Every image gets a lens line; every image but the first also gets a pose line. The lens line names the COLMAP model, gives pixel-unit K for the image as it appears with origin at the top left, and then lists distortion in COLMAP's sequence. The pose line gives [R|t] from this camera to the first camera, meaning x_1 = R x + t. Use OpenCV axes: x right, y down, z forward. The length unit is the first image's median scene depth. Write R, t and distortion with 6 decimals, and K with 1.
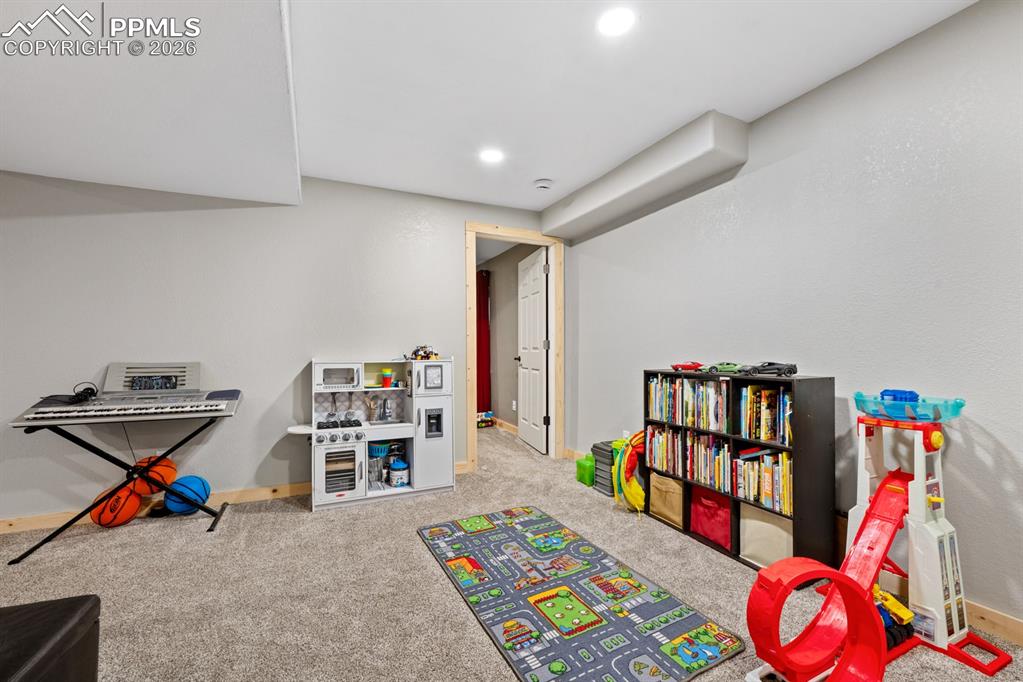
lens RADIAL K [[408.7, 0, 509.6], [0, 408.7, 347.6], [0, 0, 1]] dist [0.001593, -0.000008]
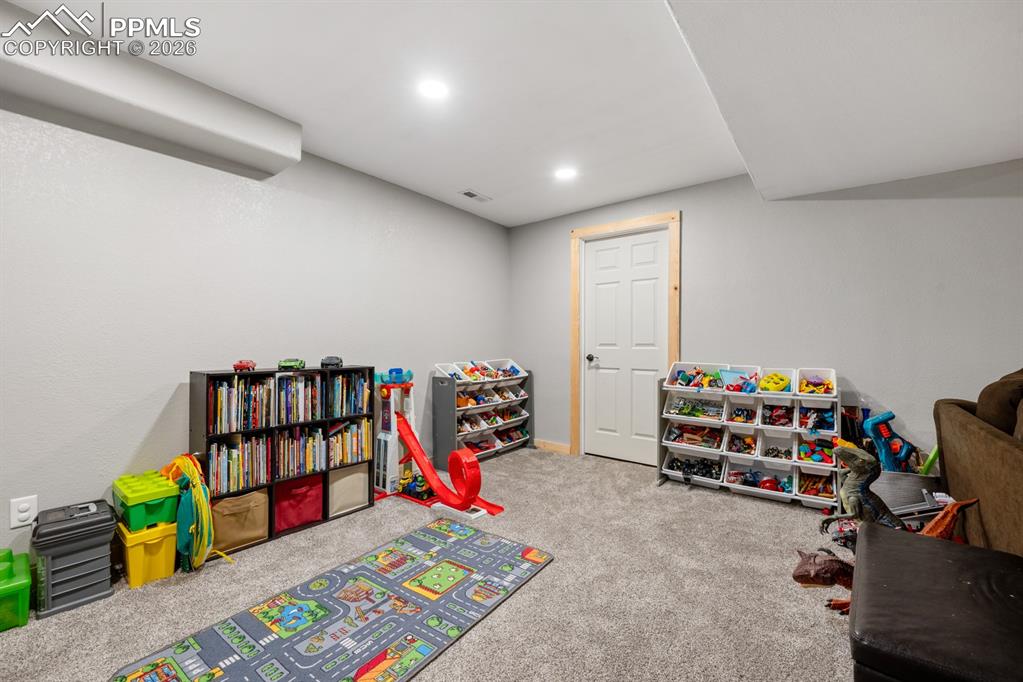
lens RADIAL K [[408.7, 0, 509.6], [0, 408.7, 347.6], [0, 0, 1]] dist [0.001593, -0.000008]
pose [[-0.440381, 0.002155, 0.897808, -0.749930], [-0.005680, 0.999970, -0.005187, 0.011900], [-0.897793, -0.007384, -0.440356, 1.042797]]
